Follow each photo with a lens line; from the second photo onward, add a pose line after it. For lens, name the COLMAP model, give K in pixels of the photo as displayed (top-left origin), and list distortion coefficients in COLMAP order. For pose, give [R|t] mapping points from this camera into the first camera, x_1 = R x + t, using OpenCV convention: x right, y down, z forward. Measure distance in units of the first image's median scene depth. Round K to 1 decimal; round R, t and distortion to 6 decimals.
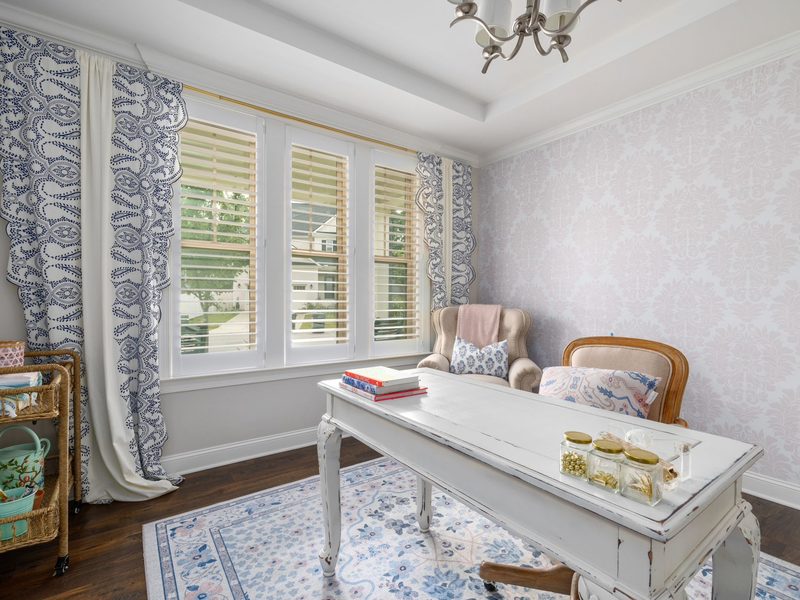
lens RADIAL K [[383.1, 0, 400.0], [0, 383.1, 308.5], [0, 0, 1]] dist [-0.000179, 0.000641]
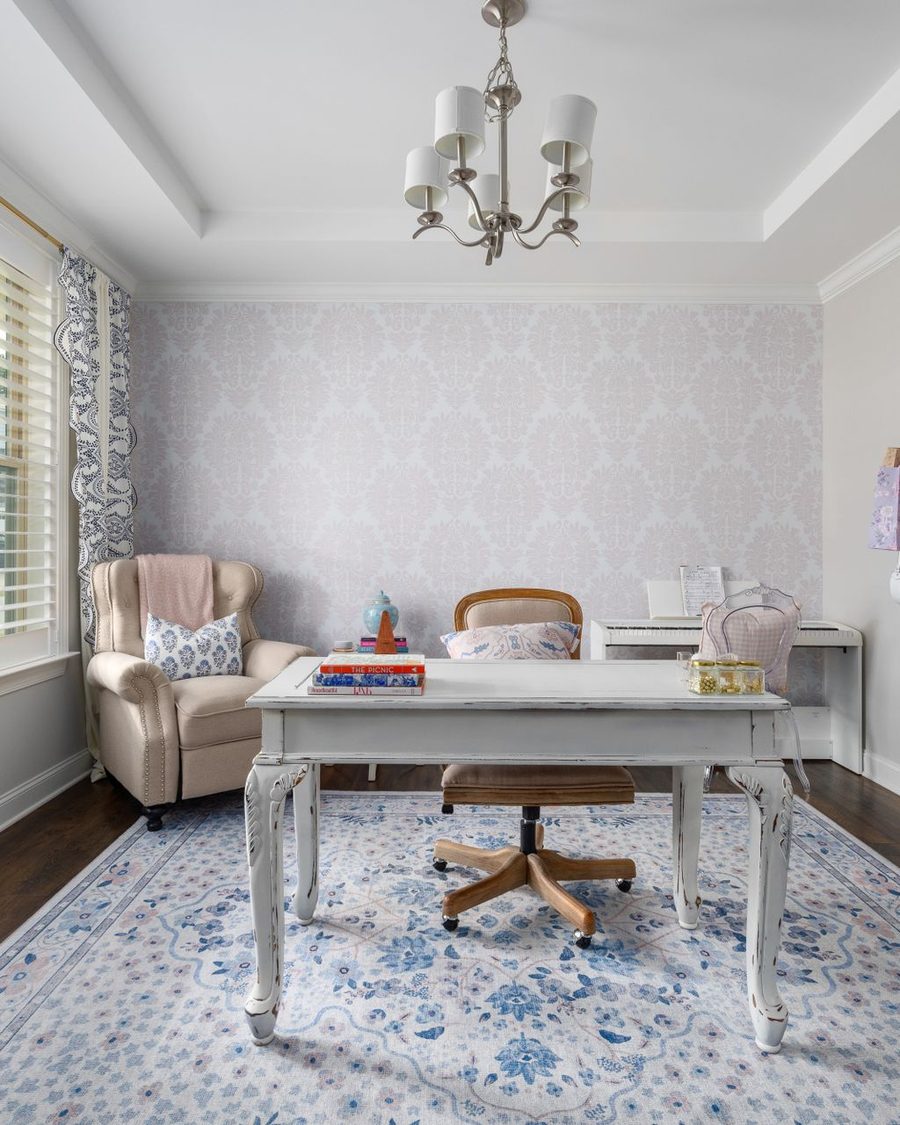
lens RADIAL K [[700.4, 0, 449.7], [0, 700.4, 553.3], [0, 0, 1]] dist [-0.002630, 0.000934]
pose [[0.579989, -0.011370, 0.814545, -0.423359], [0.019611, 0.999808, -0.000008, -0.004827], [-0.814388, 0.015979, 0.580100, 0.088971]]
